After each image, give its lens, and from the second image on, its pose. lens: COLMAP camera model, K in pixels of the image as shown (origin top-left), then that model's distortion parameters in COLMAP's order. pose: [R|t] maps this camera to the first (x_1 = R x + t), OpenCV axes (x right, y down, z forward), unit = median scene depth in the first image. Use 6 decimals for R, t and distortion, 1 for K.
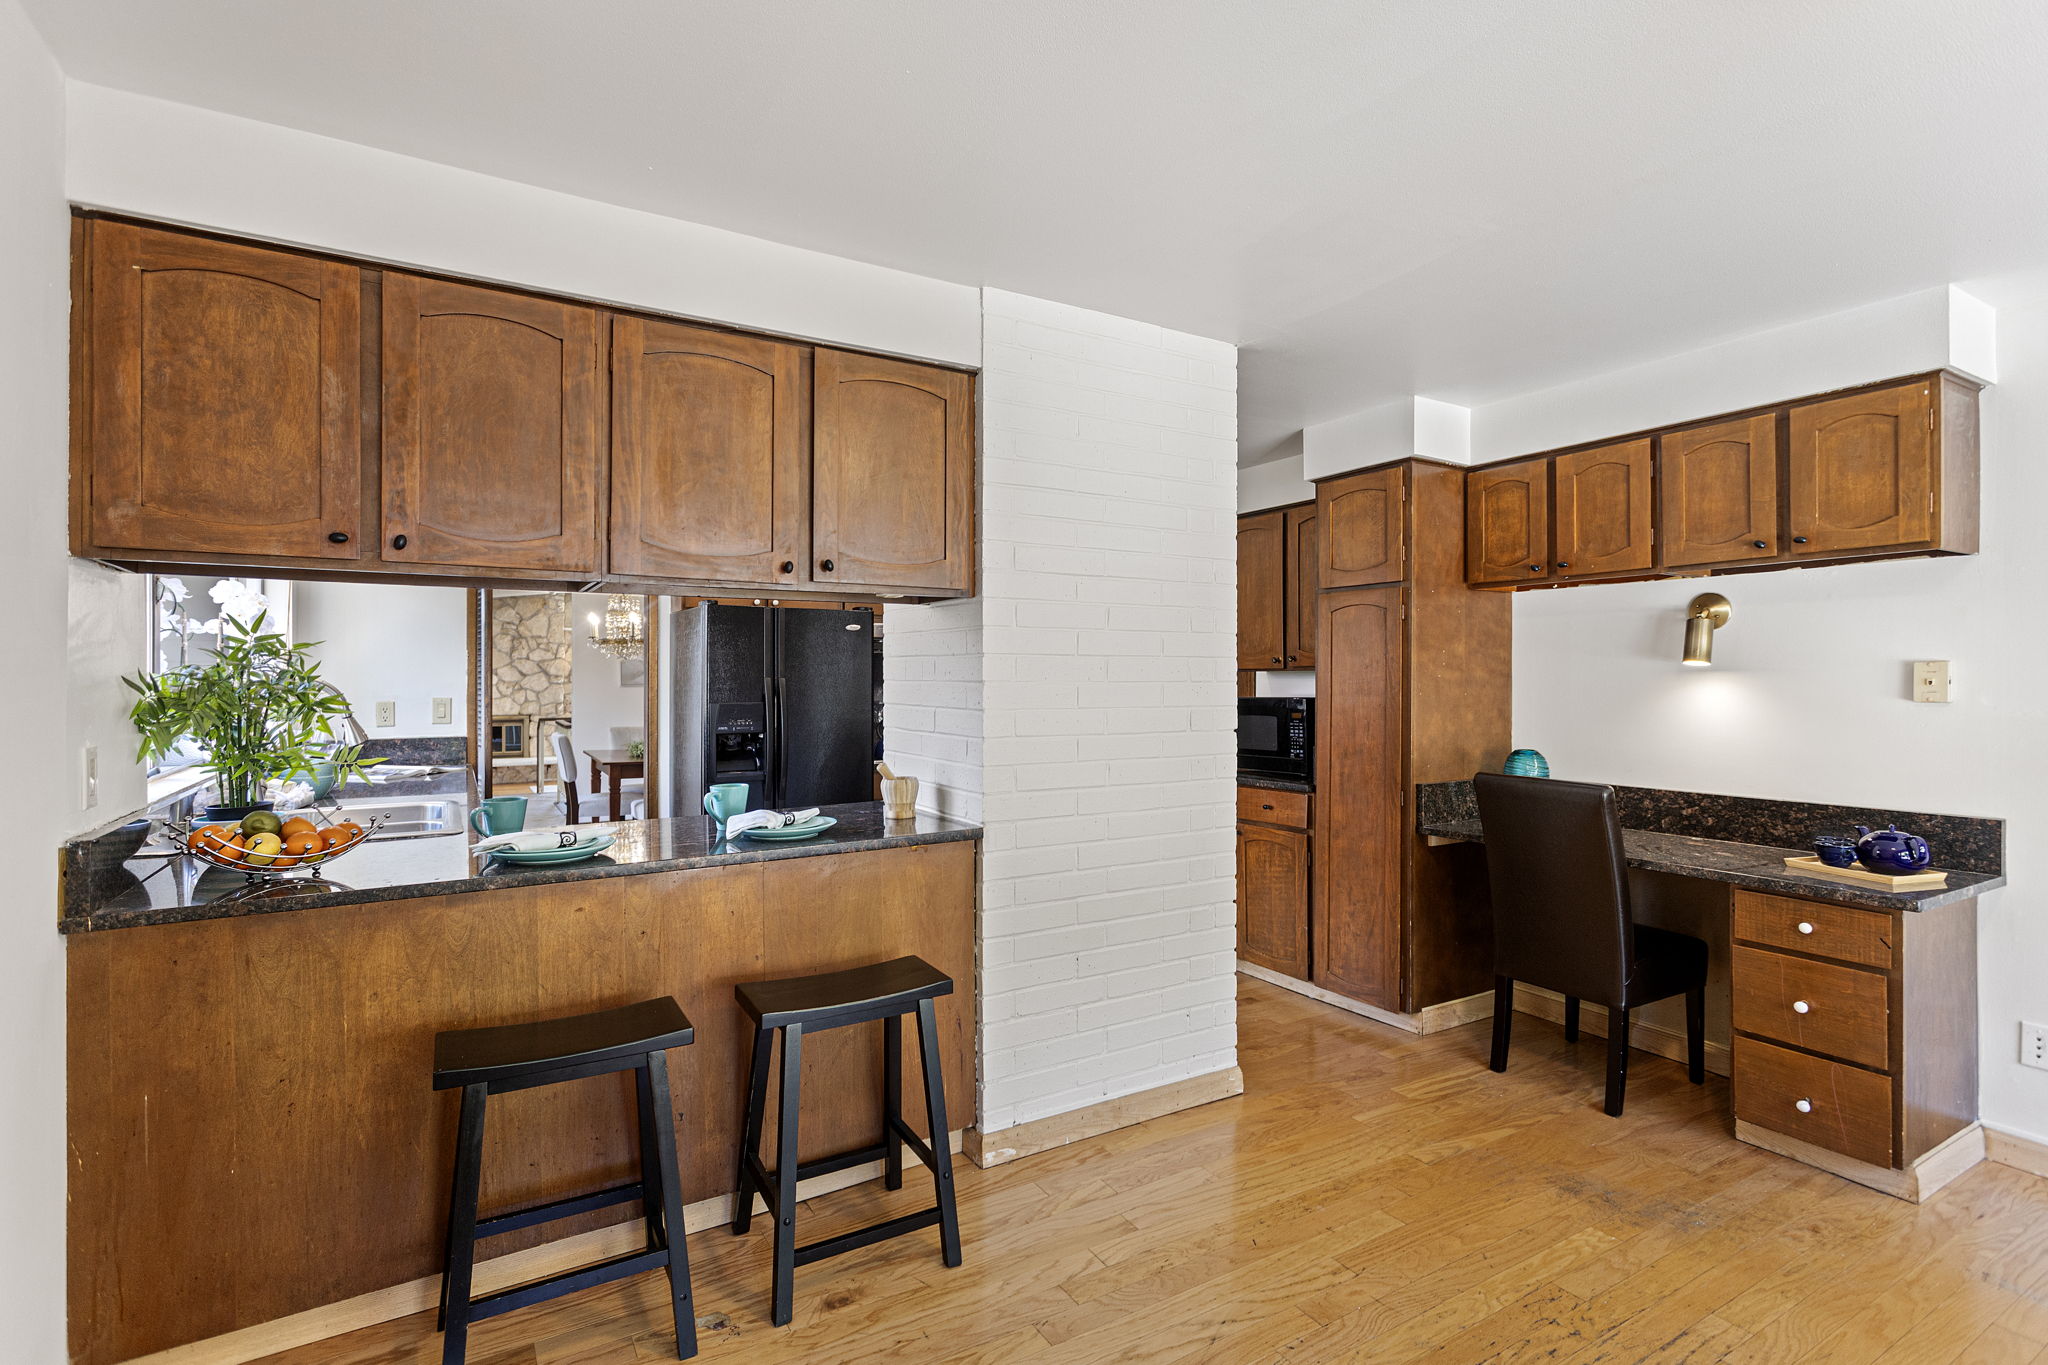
lens RADIAL K [[961.9, 0, 1029.4], [0, 961.9, 678.4], [0, 0, 1]] dist [0.006236, 0.000784]
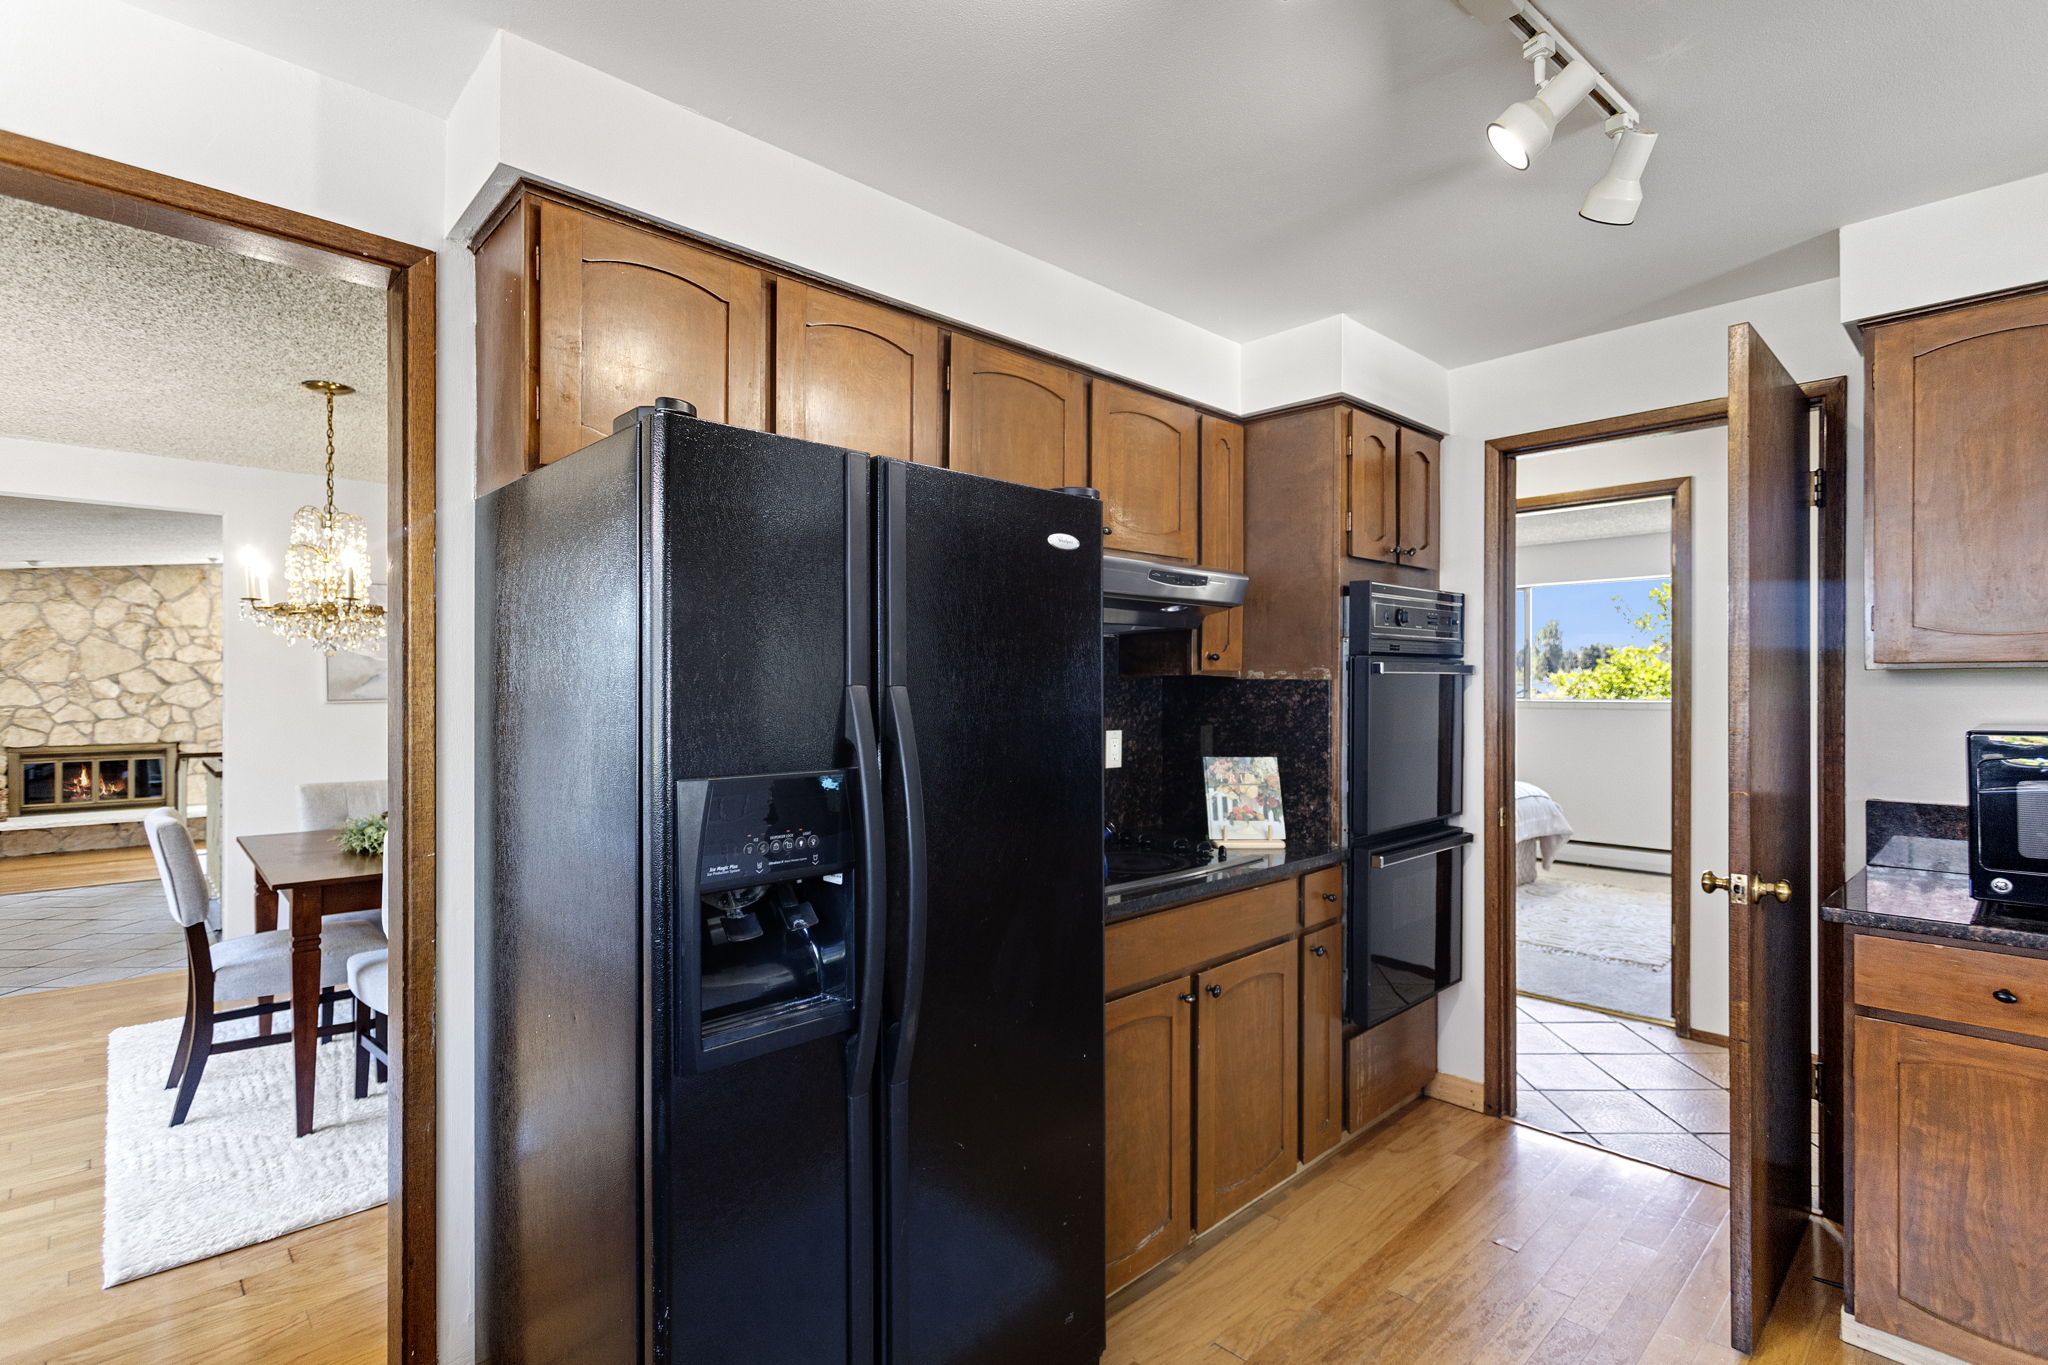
lens RADIAL K [[961.9, 0, 1027.3], [0, 961.9, 682.5], [0, 0, 1]] dist [0.006236, 0.000784]
pose [[0.975670, -0.005726, 0.219170, -0.087987], [0.005887, 0.999983, -0.000084, -0.000673], [-0.219165, 0.001372, 0.975687, 0.212519]]
